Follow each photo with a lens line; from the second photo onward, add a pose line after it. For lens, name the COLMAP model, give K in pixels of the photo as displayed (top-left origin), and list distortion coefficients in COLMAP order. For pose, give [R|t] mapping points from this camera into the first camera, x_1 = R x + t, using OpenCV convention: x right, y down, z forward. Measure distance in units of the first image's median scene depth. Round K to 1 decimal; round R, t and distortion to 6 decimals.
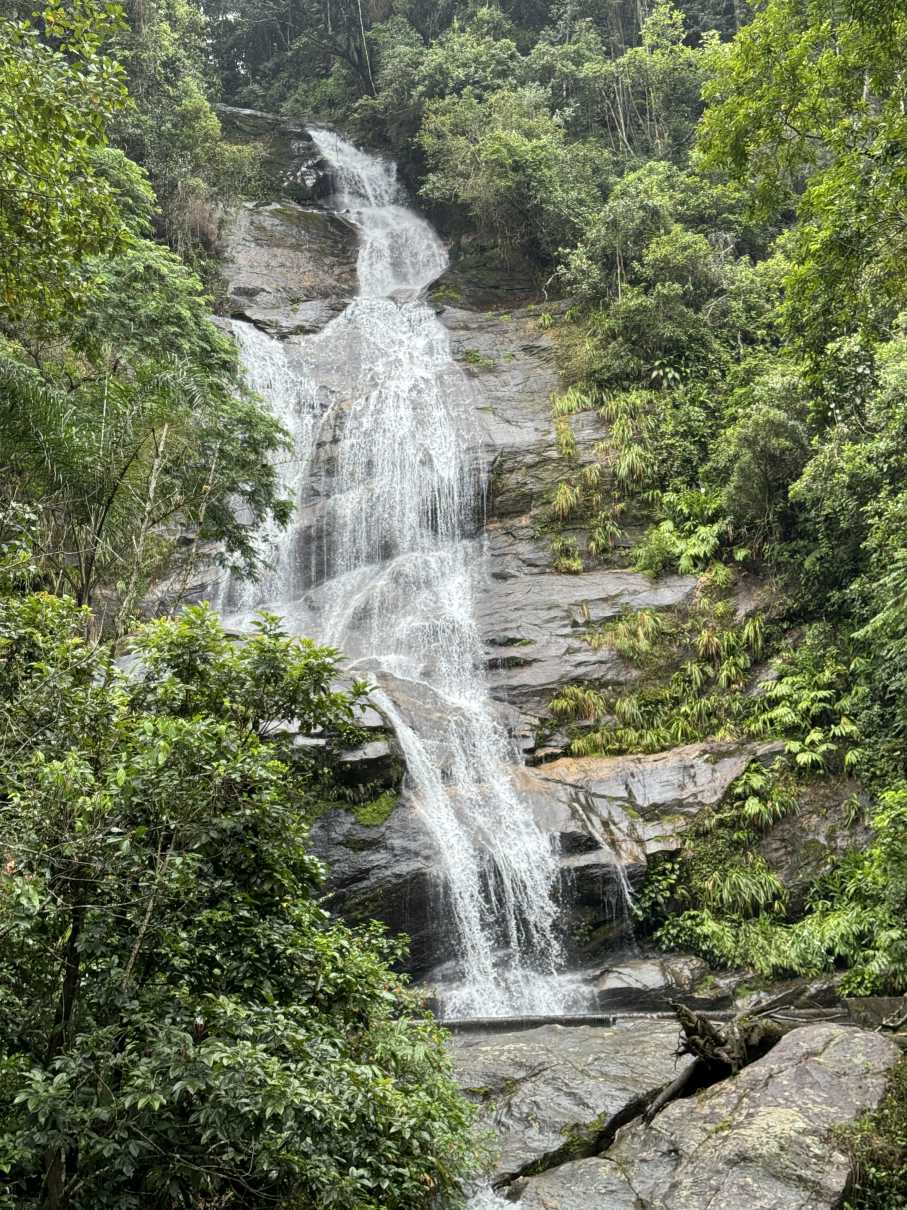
lens RADIAL K [[1750.7, 0, 461.5], [0, 1750.7, 571.2], [0, 0, 1]] dist [0.136949, 0.000000]
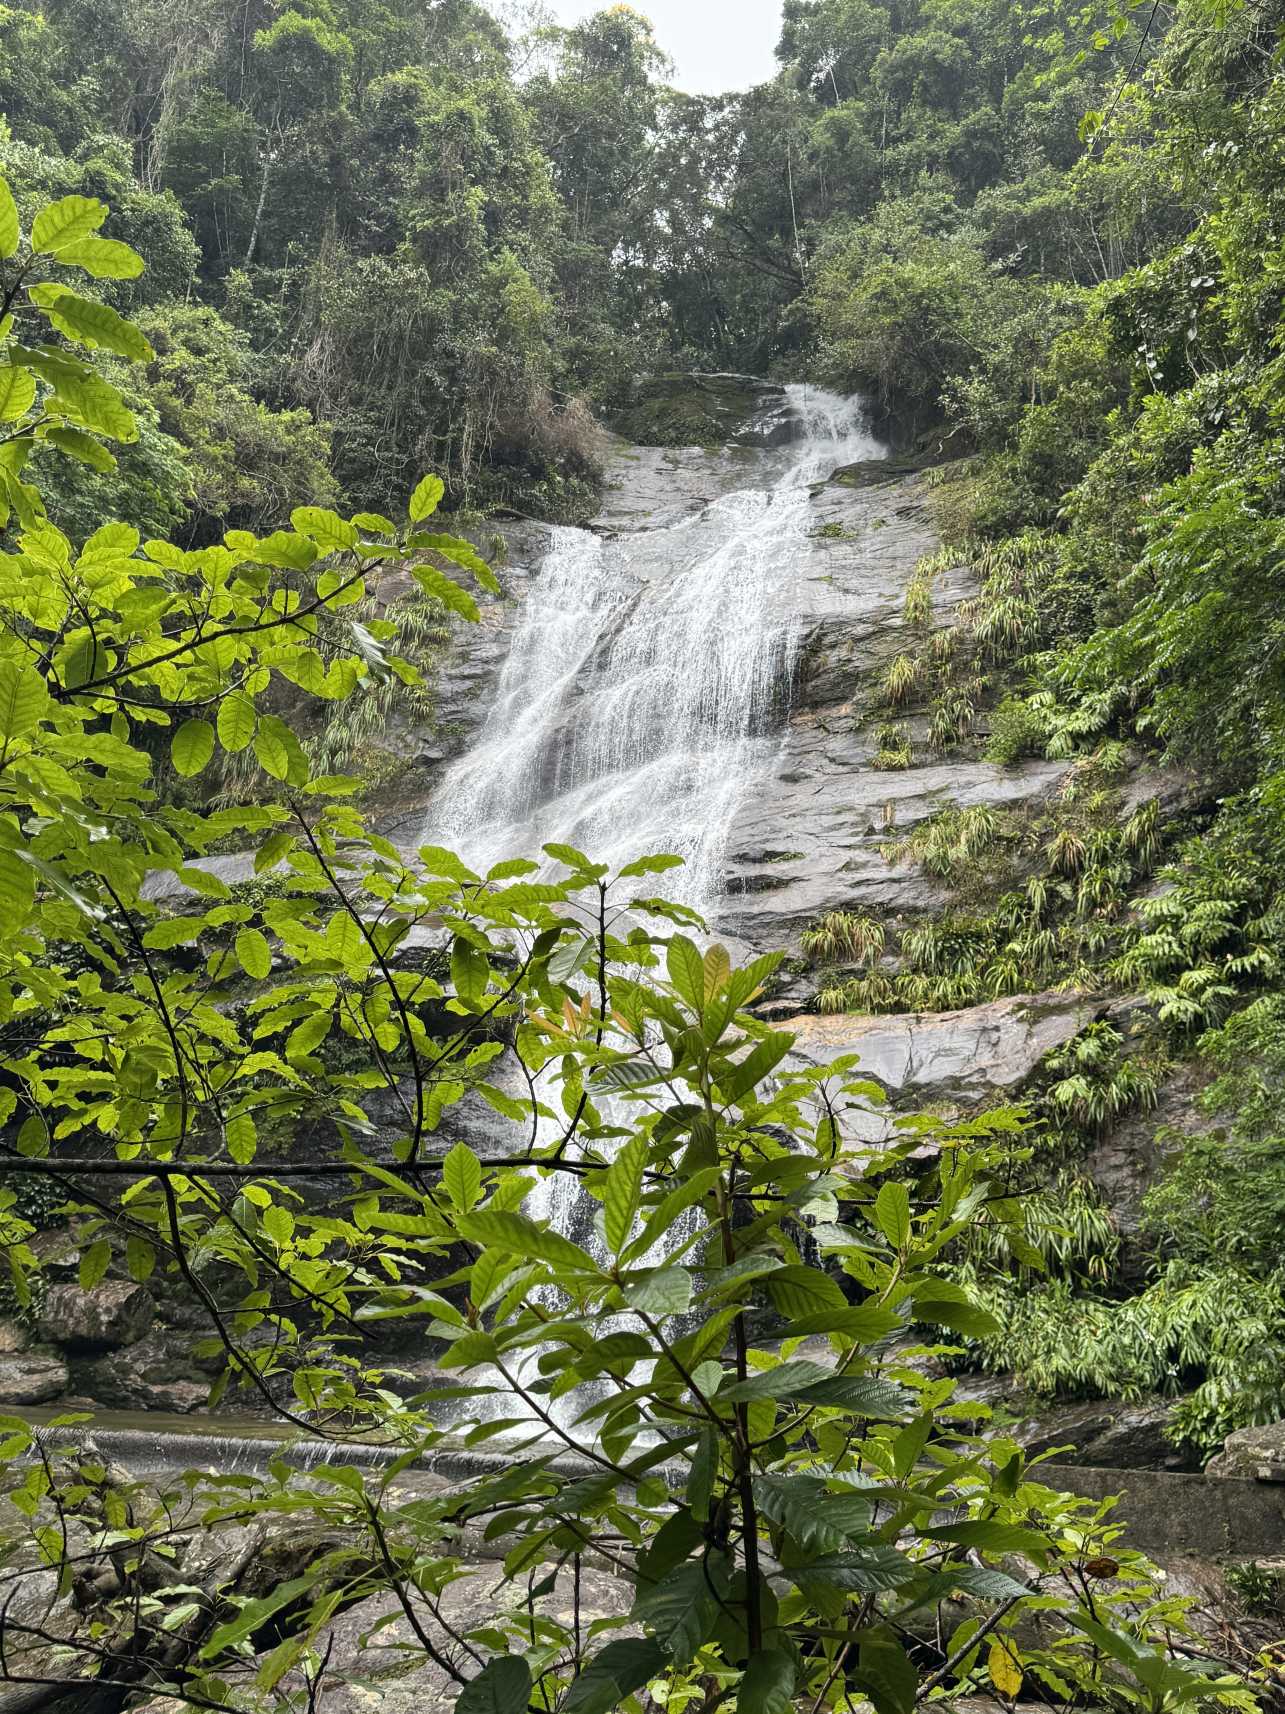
lens RADIAL K [[1514.5, 0, 641.4], [0, 1514.5, 839.8], [0, 0, 1]] dist [0.126669, -0.215099]
pose [[0.933485, -0.033875, -0.357012, 0.196137], [0.002948, 0.996220, -0.086819, 0.086172], [0.358604, 0.079991, 0.930056, 0.430169]]
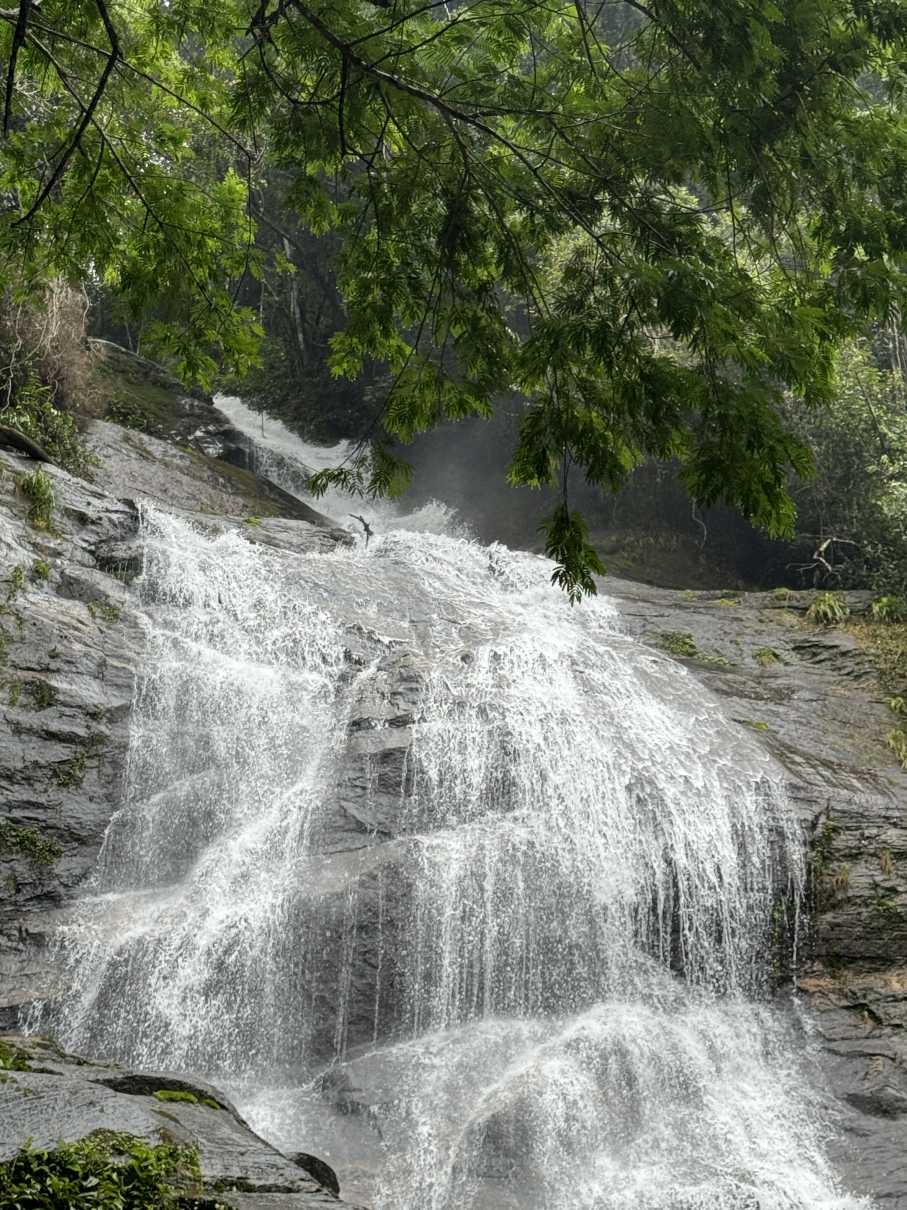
lens RADIAL K [[2319.2, 0, 448.7], [0, 2319.2, 603.7], [0, 0, 1]] dist [0.098007, 0.000000]
pose [[0.981157, 0.159936, 0.108405, -0.135304], [-0.113190, 0.930502, -0.348360, 0.087025], [-0.156586, 0.329525, 0.931071, 0.578481]]
